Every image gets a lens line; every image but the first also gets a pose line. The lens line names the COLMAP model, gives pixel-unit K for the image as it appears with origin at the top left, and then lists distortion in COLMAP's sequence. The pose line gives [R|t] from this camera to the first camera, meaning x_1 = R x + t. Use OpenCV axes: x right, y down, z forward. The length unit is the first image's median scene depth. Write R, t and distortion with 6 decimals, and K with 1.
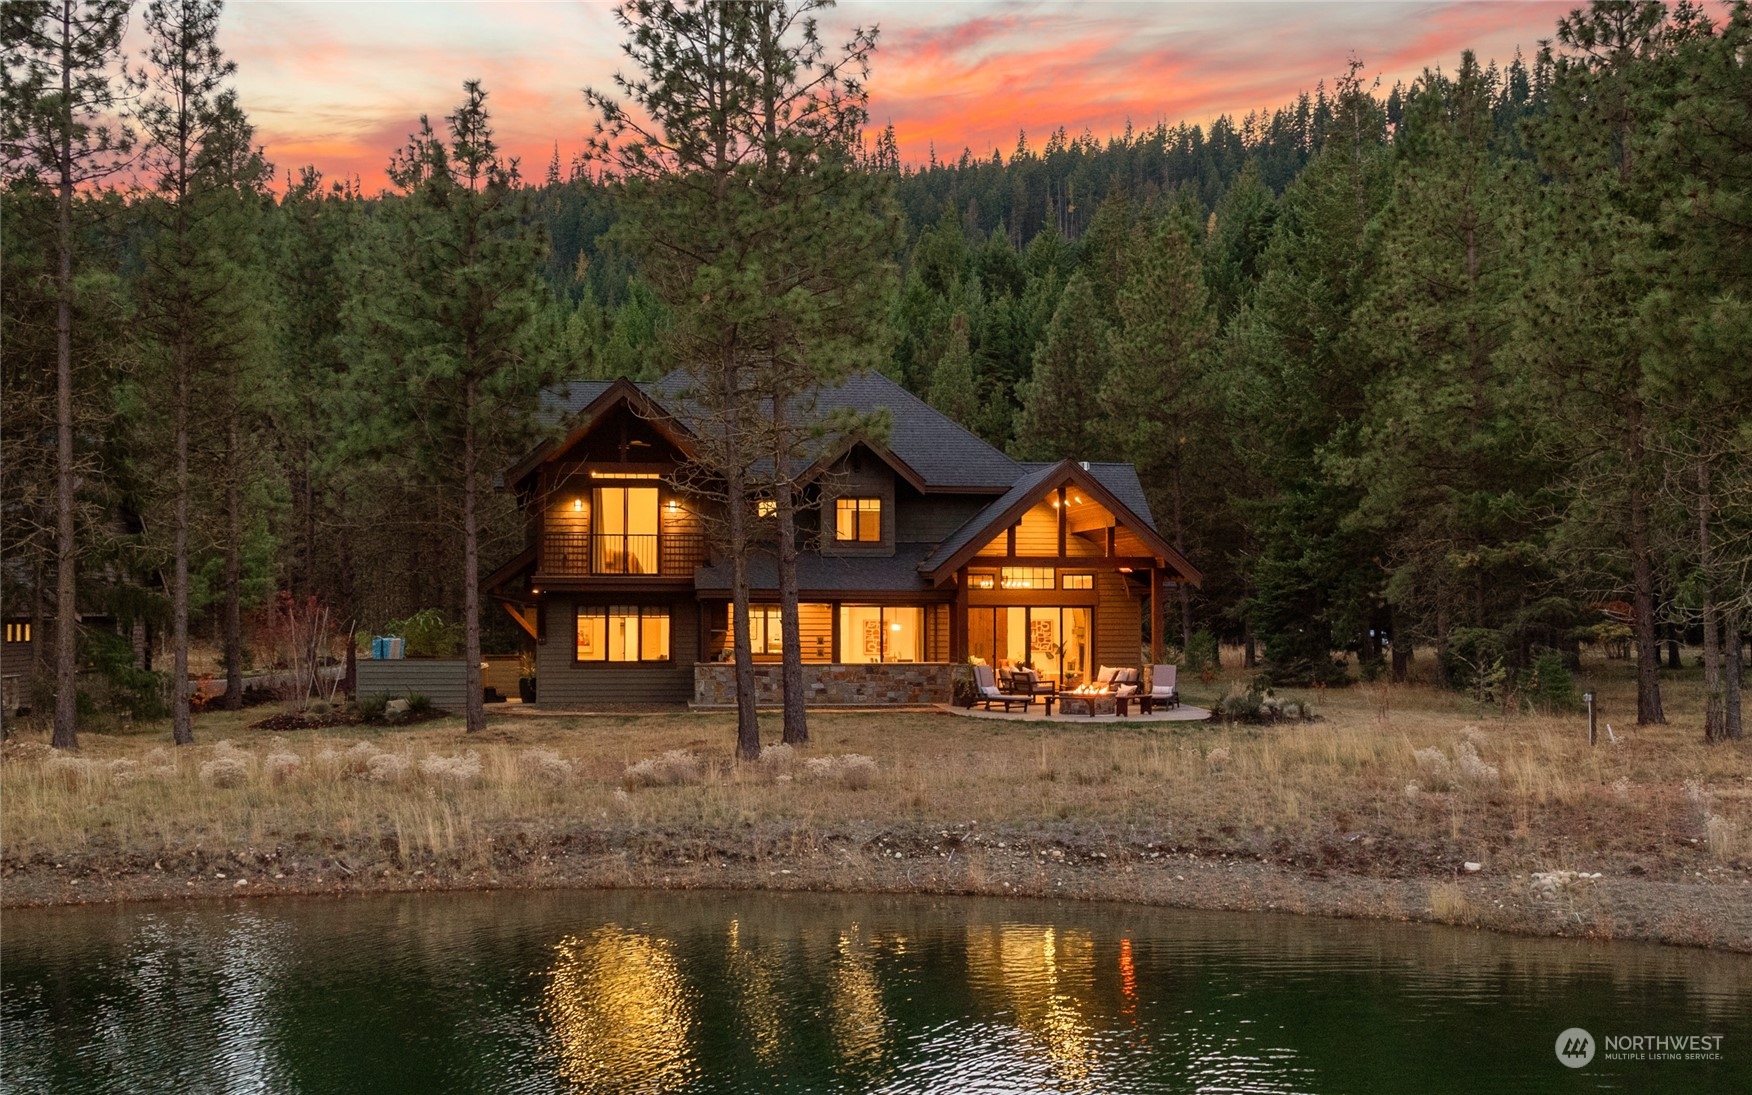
lens RADIAL K [[1580.2, 0, 869.4], [0, 1580.2, 517.3], [0, 0, 1]] dist [0.091577, 0.001047]
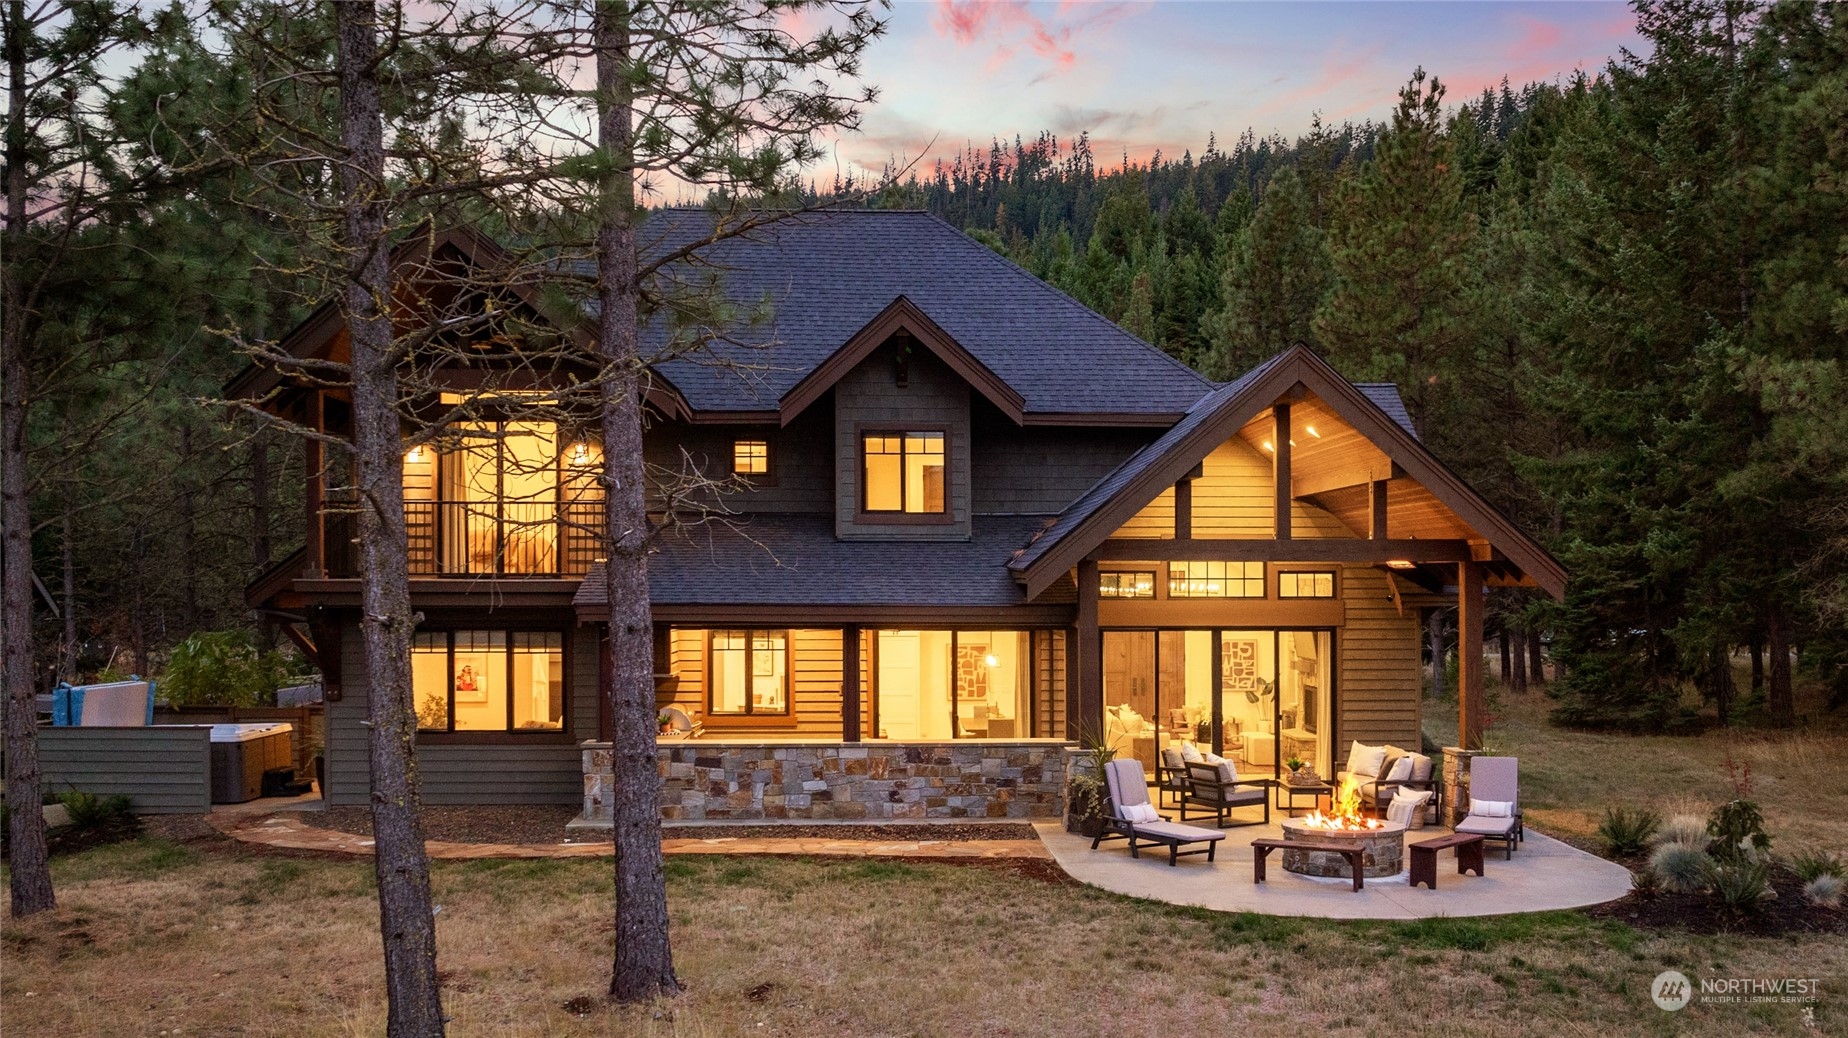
lens RADIAL K [[1661.1, 0, 924.0], [0, 1661.1, 519.0], [0, 0, 1]] dist [-0.000683, 0.135649]
pose [[0.997139, -0.004050, -0.075488, 0.042546], [0.004886, 0.999929, 0.010896, 0.010708], [0.075438, -0.011233, 0.997087, 0.416598]]
